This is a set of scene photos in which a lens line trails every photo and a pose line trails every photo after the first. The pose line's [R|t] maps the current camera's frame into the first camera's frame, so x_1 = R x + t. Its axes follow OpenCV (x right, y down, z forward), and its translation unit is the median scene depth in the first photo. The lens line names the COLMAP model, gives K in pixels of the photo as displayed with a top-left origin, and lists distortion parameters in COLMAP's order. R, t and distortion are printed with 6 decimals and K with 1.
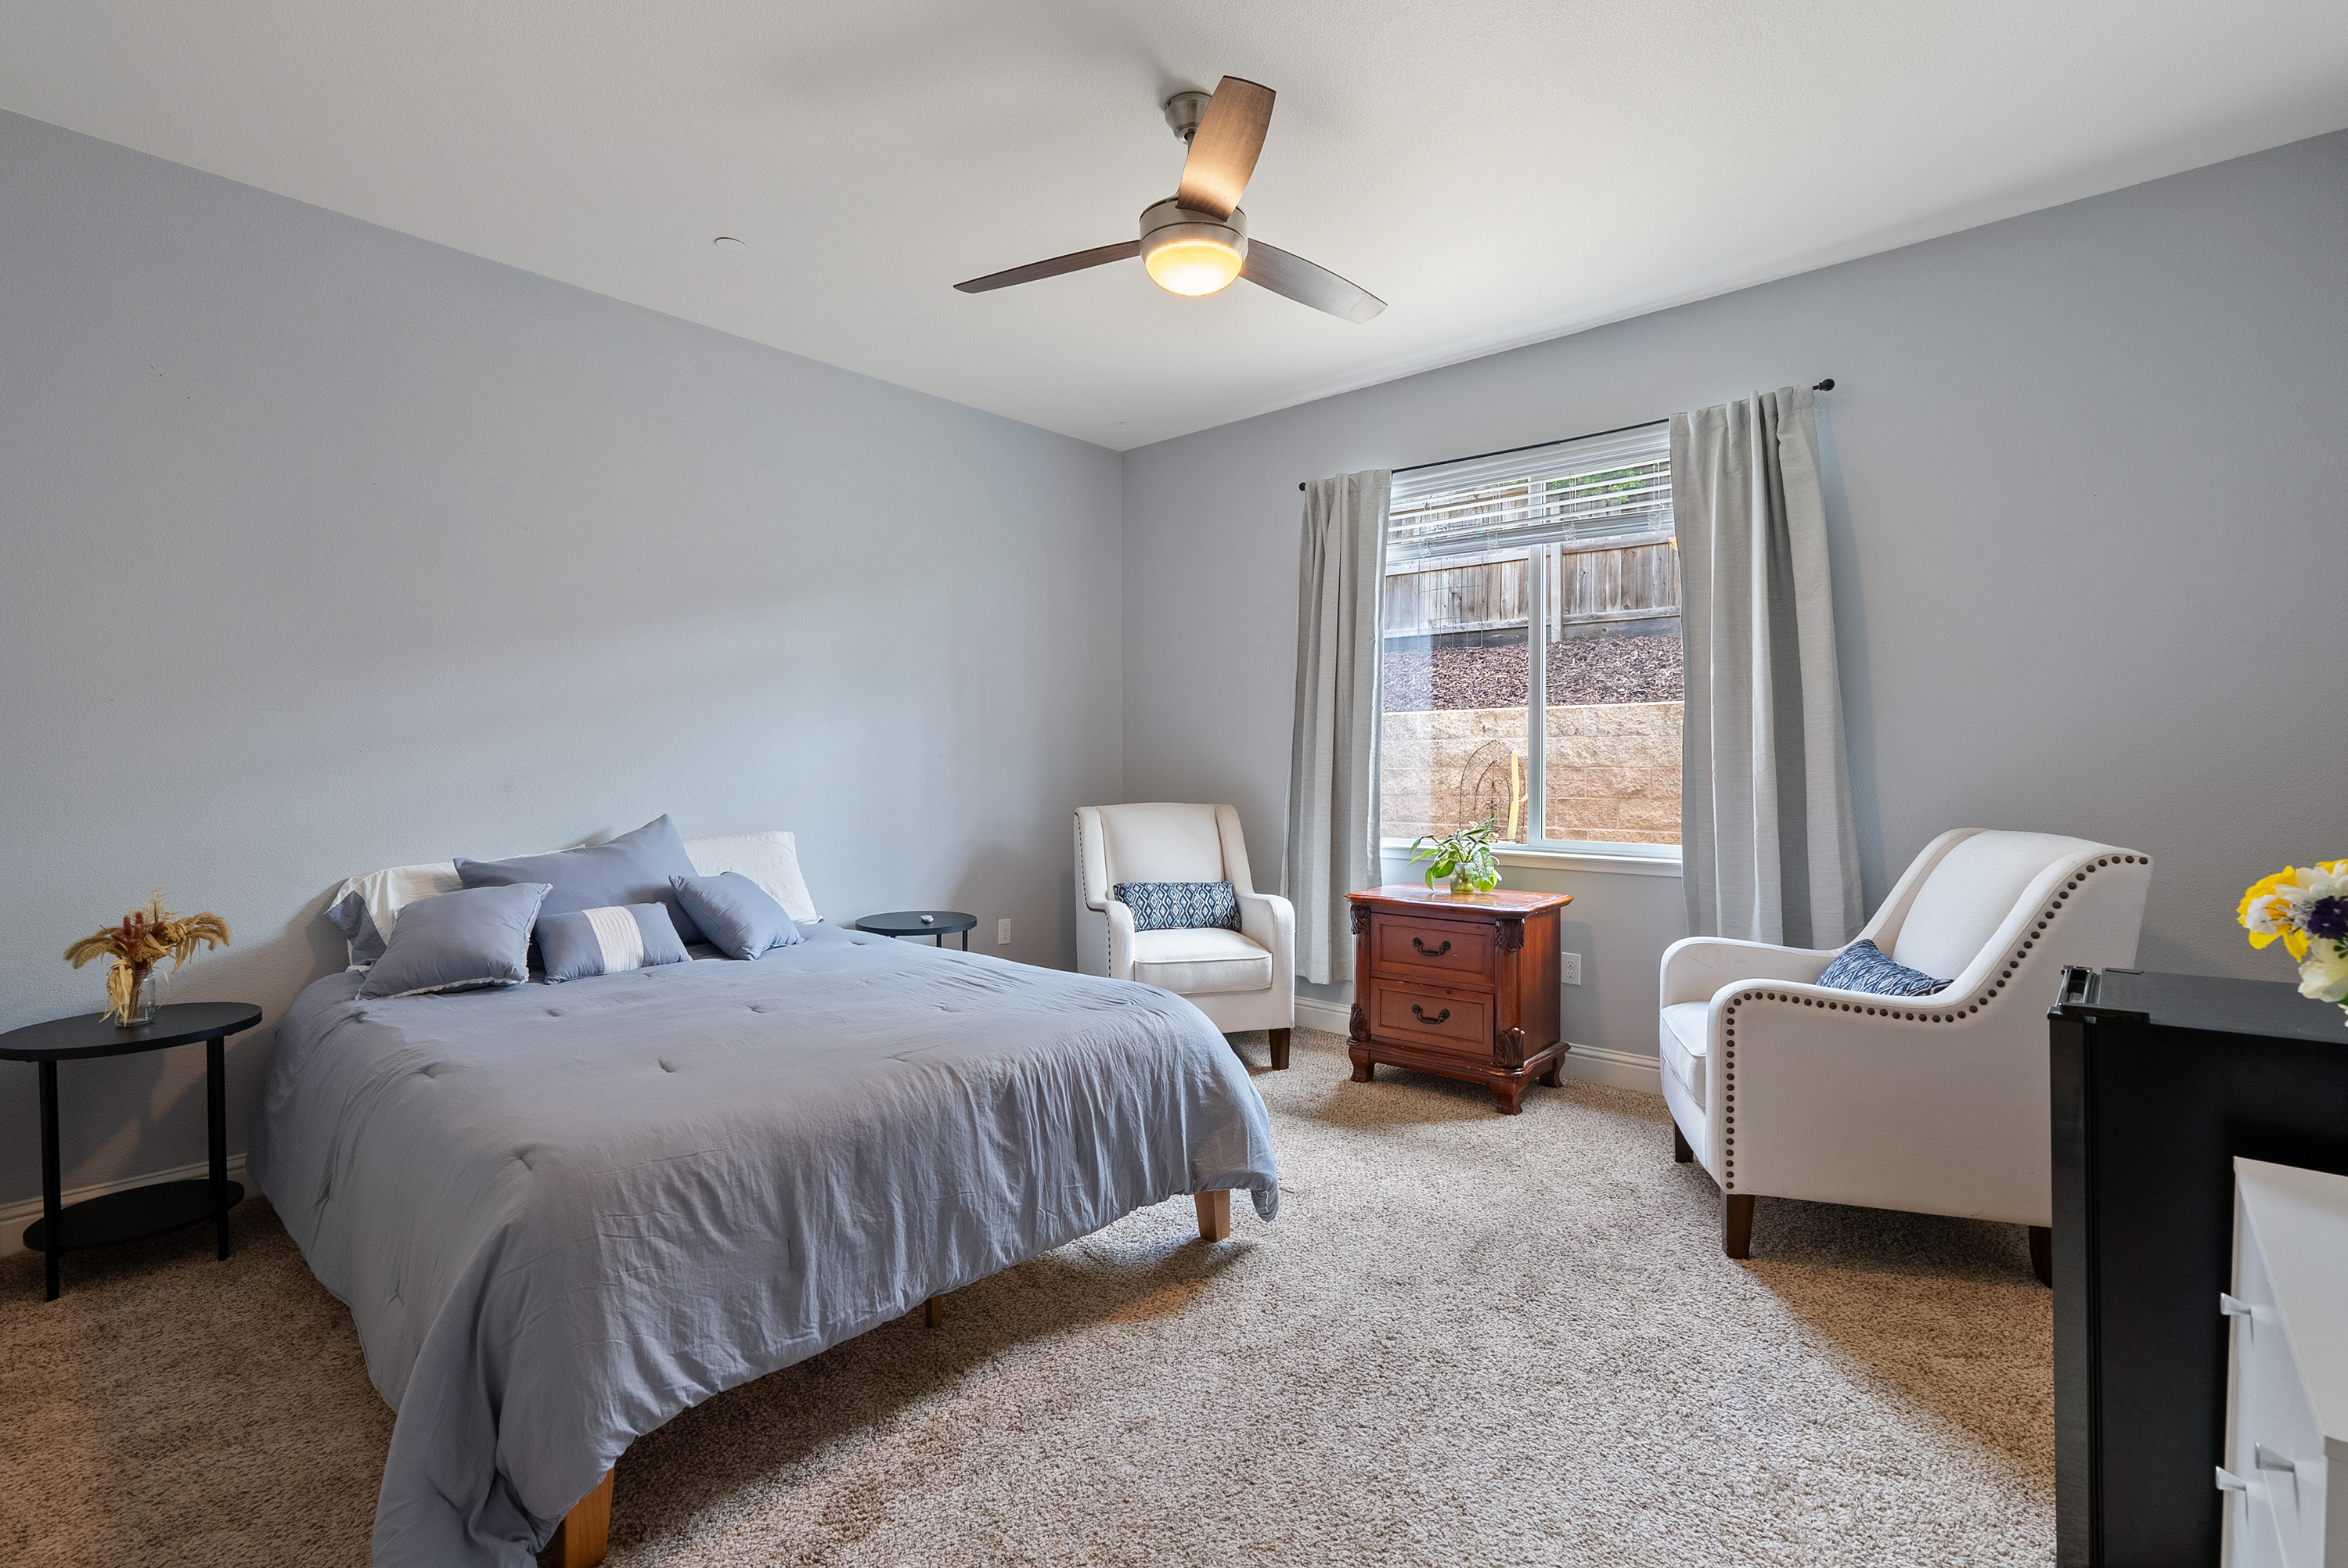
lens RADIAL K [[1103.9, 0, 1171.7], [0, 1103.9, 770.0], [0, 0, 1]] dist [-0.002617, -0.000019]
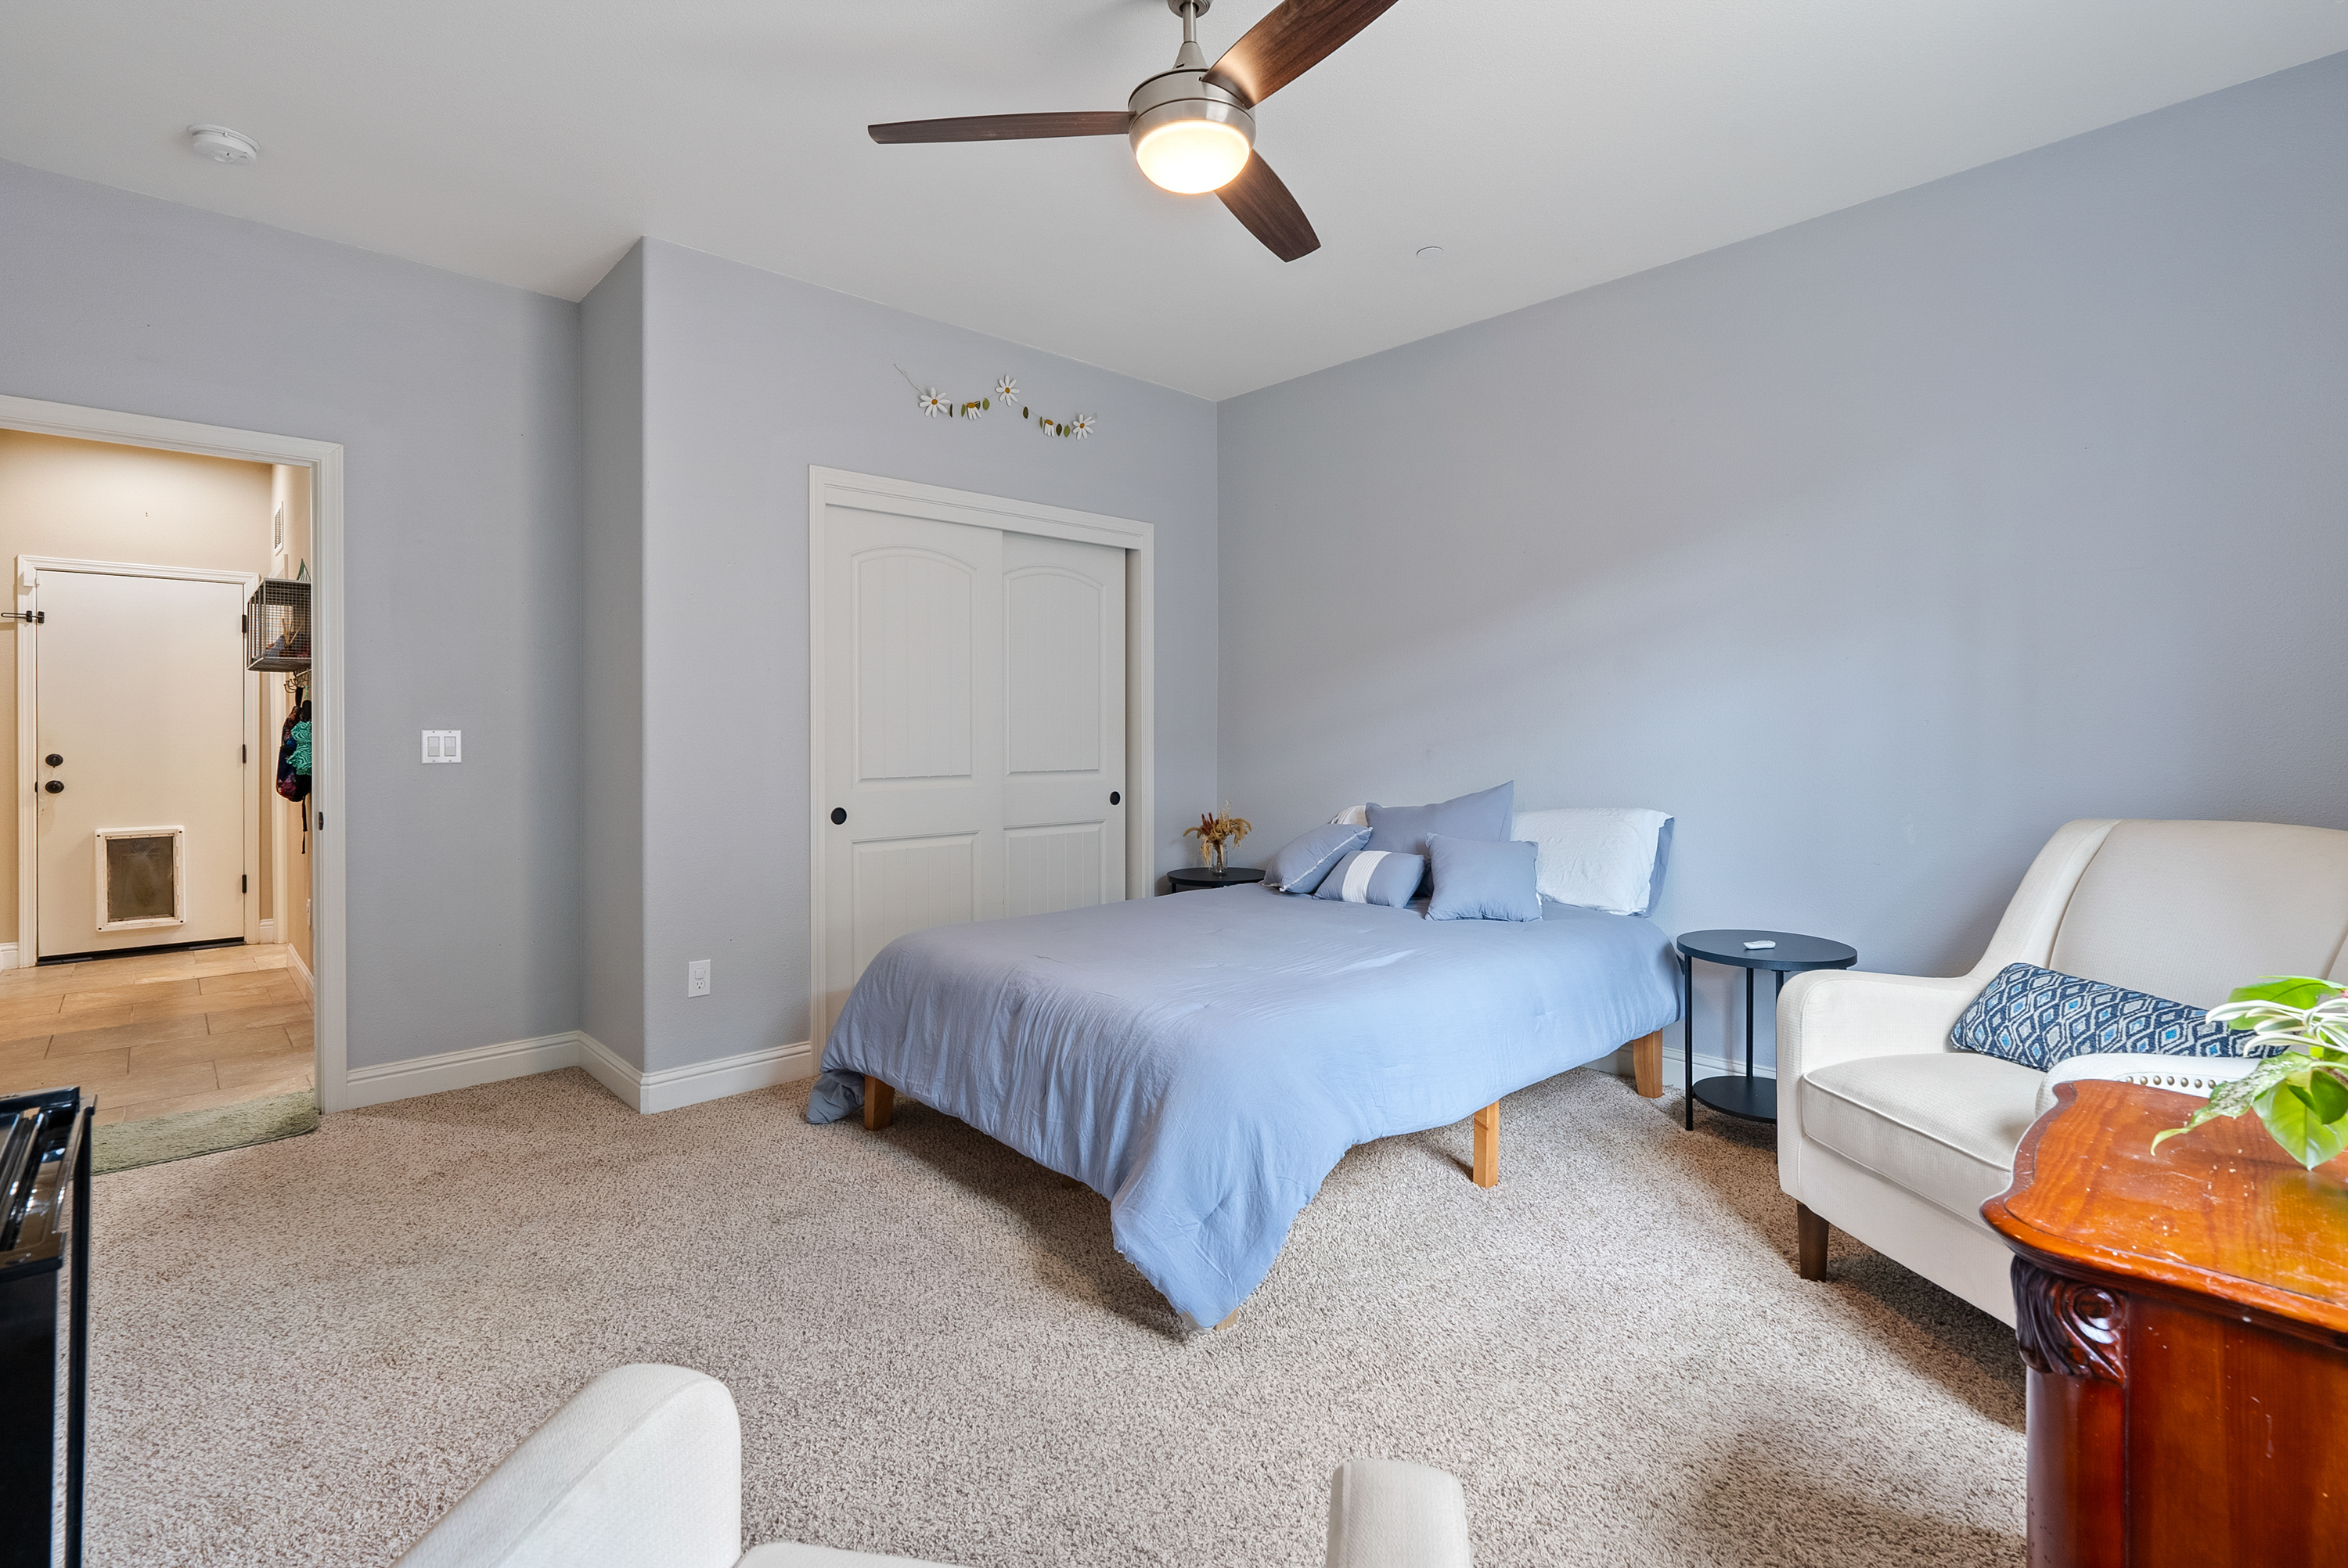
lens RADIAL K [[1103.9, 0, 1160.2], [0, 1103.9, 734.5], [0, 0, 1]] dist [-0.002617, -0.000019]
pose [[-0.114047, 0.008007, -0.993443, 0.896862], [-0.007791, 0.999930, 0.008954, -0.016596], [0.993445, 0.008761, -0.113977, 1.109534]]
